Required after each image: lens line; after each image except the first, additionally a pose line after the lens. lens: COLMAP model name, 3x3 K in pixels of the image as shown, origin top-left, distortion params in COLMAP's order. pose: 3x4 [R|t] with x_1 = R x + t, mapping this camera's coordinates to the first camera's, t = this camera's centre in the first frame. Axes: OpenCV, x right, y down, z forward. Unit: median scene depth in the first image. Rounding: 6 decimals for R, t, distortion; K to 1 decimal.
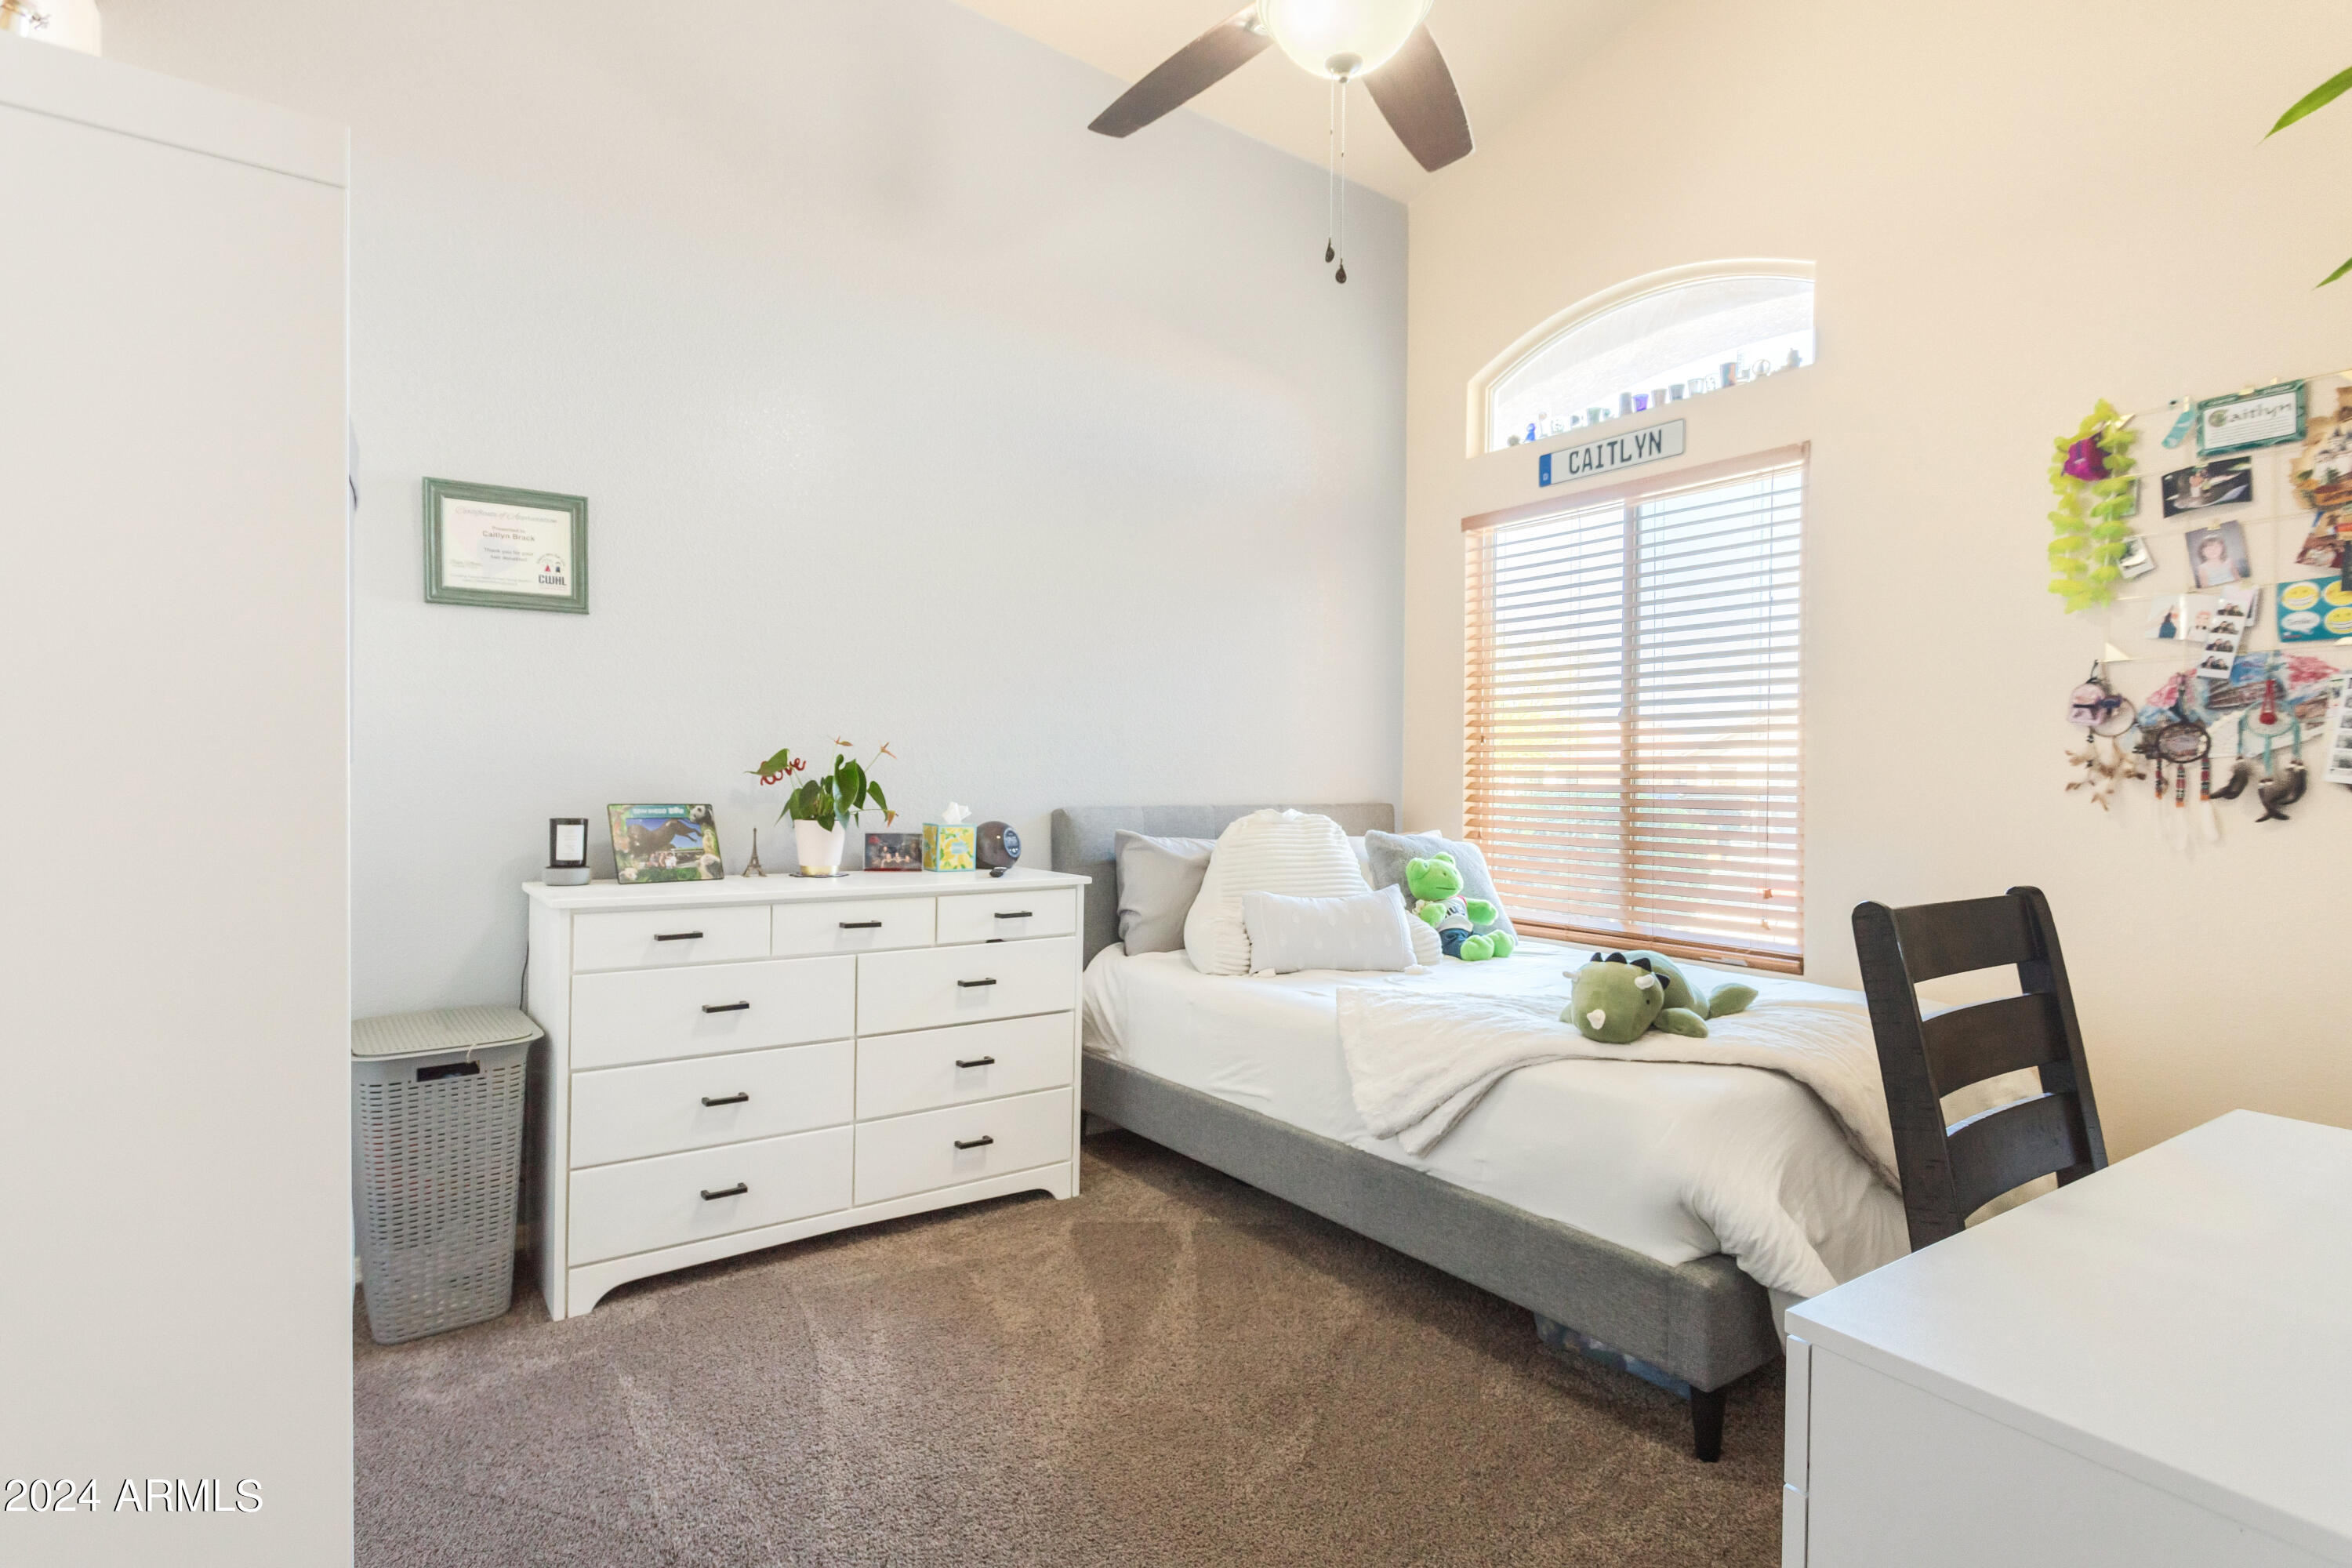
lens RADIAL K [[1128.2, 0, 1171.8], [0, 1128.2, 777.8], [0, 0, 1]] dist [0.002652, 0.000997]
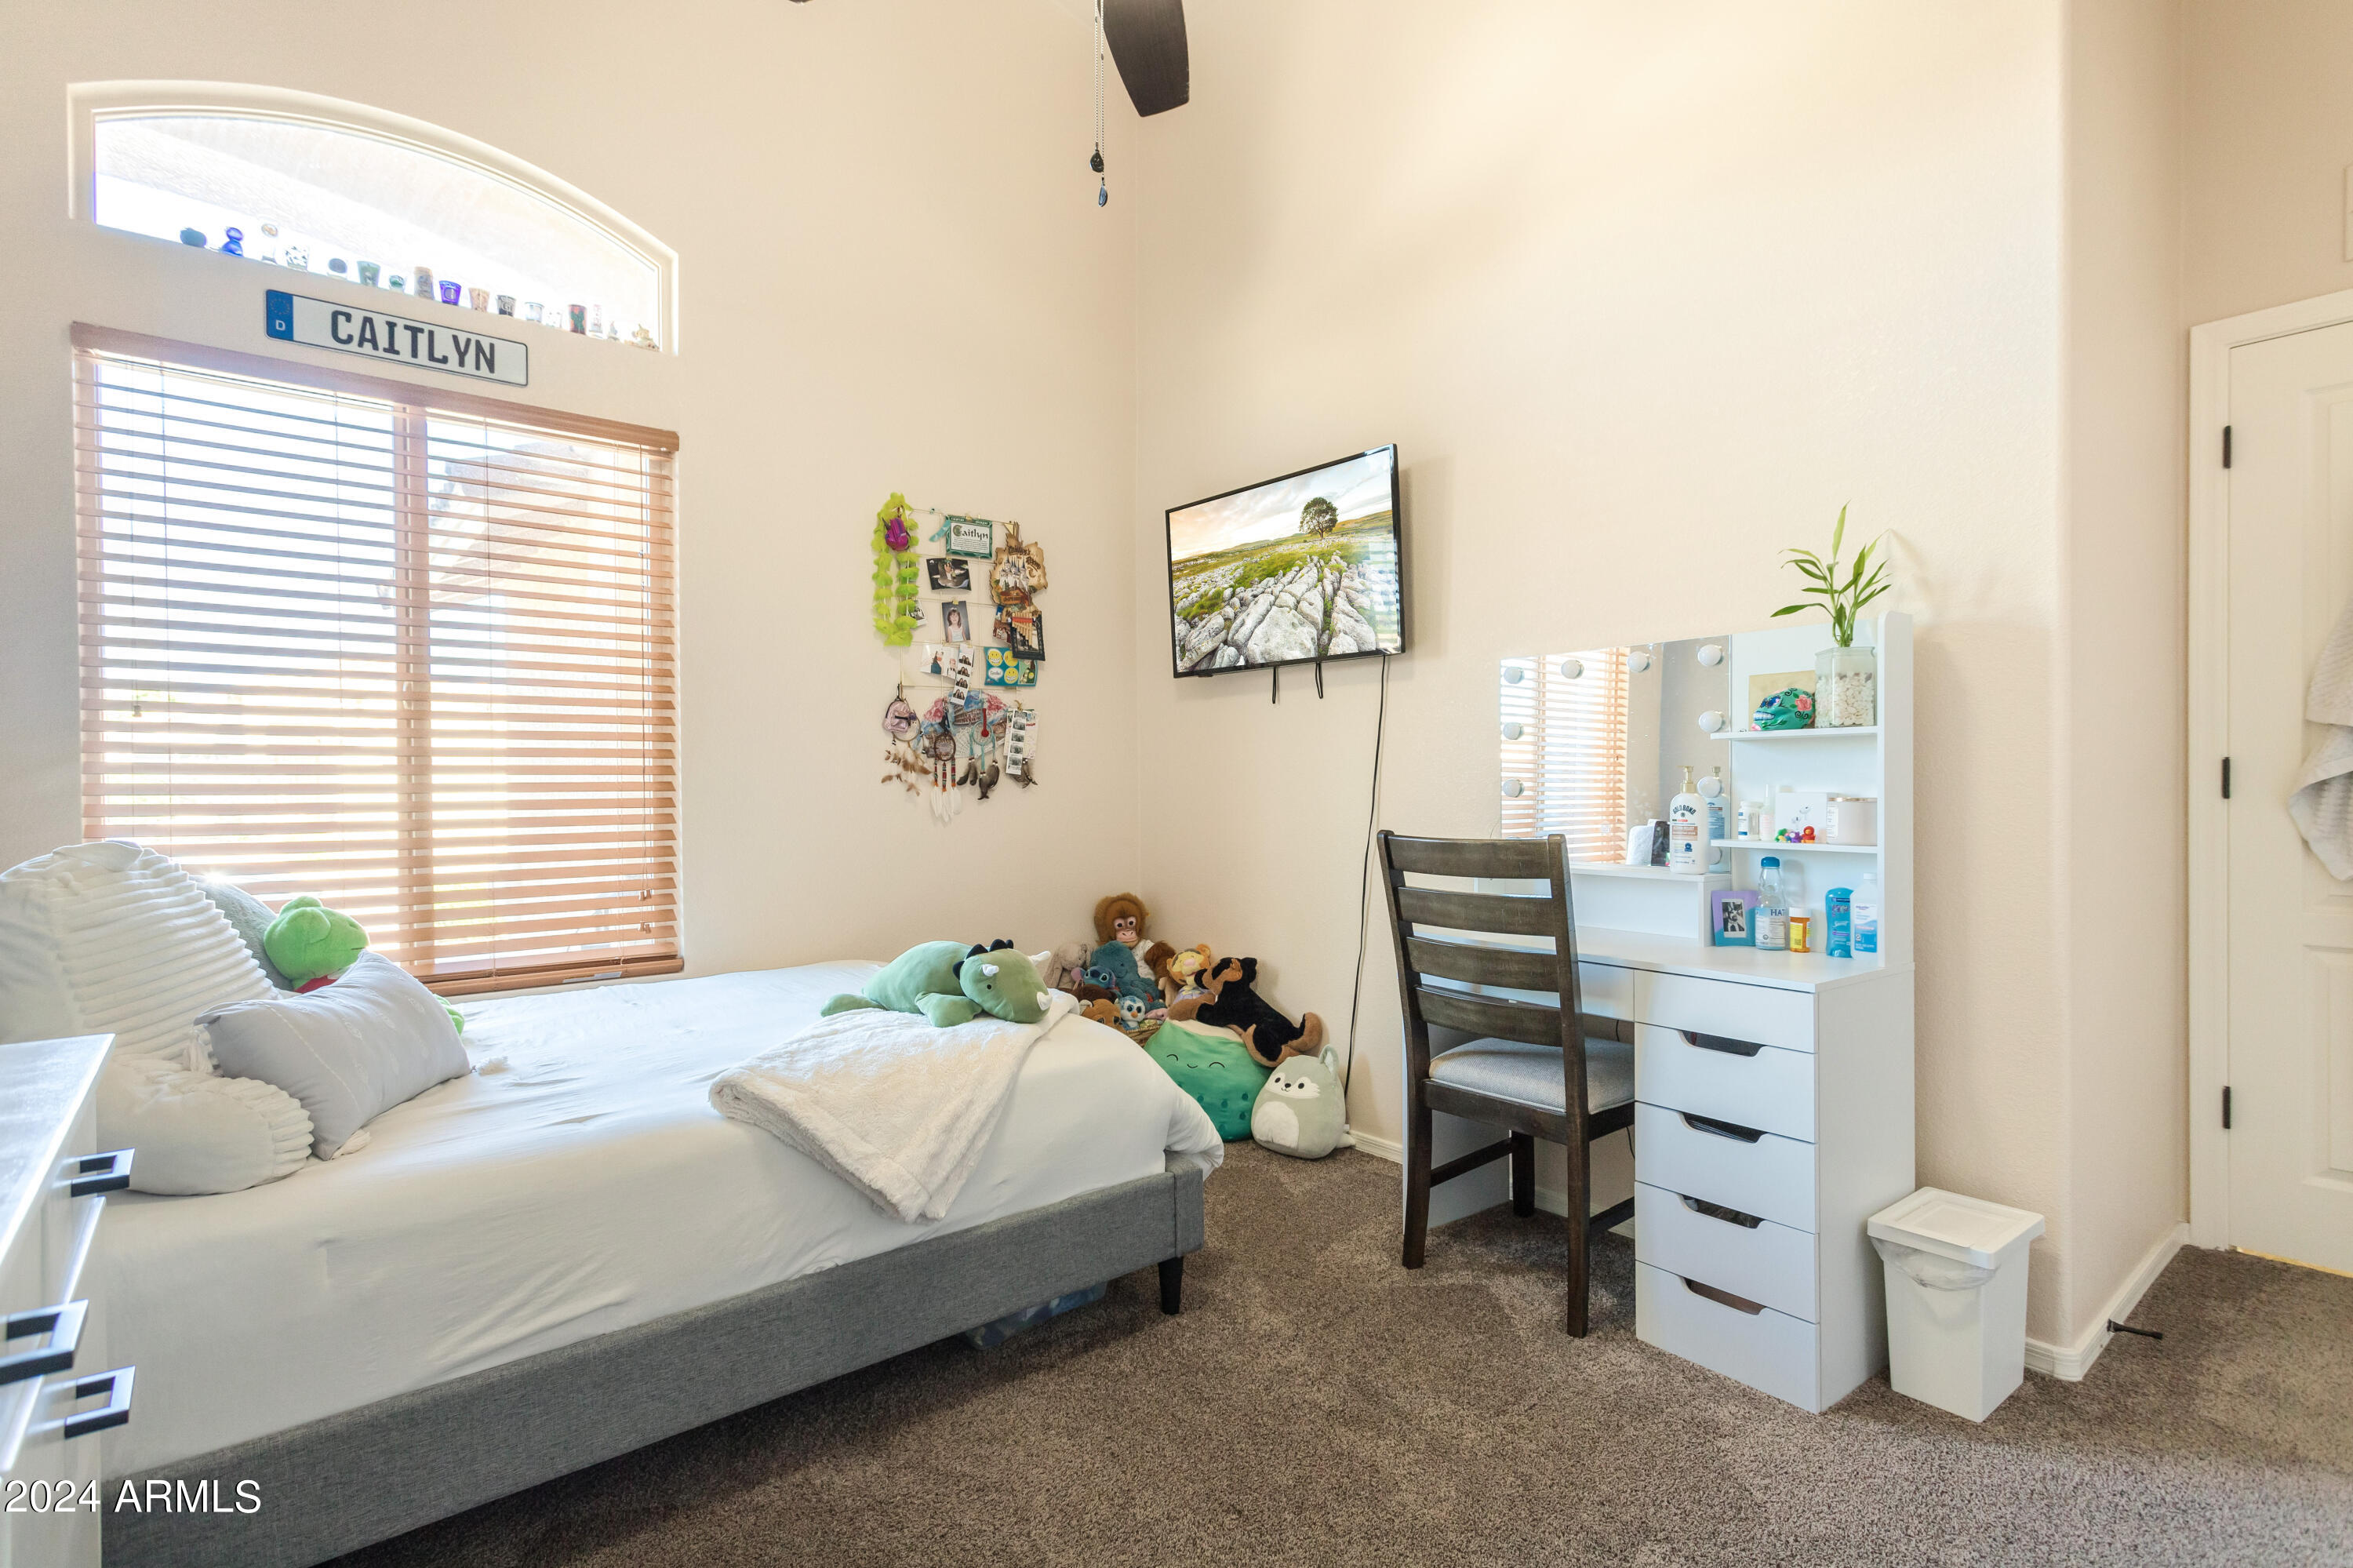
lens RADIAL K [[1128.7, 0, 1172.3], [0, 1128.7, 777.8], [0, 0, 1]] dist [0.002652, 0.000997]
pose [[-0.046529, -0.007880, 0.998886, -0.573784], [0.001740, 0.999967, 0.007970, -0.002867], [-0.998915, 0.002109, -0.046514, 0.781386]]
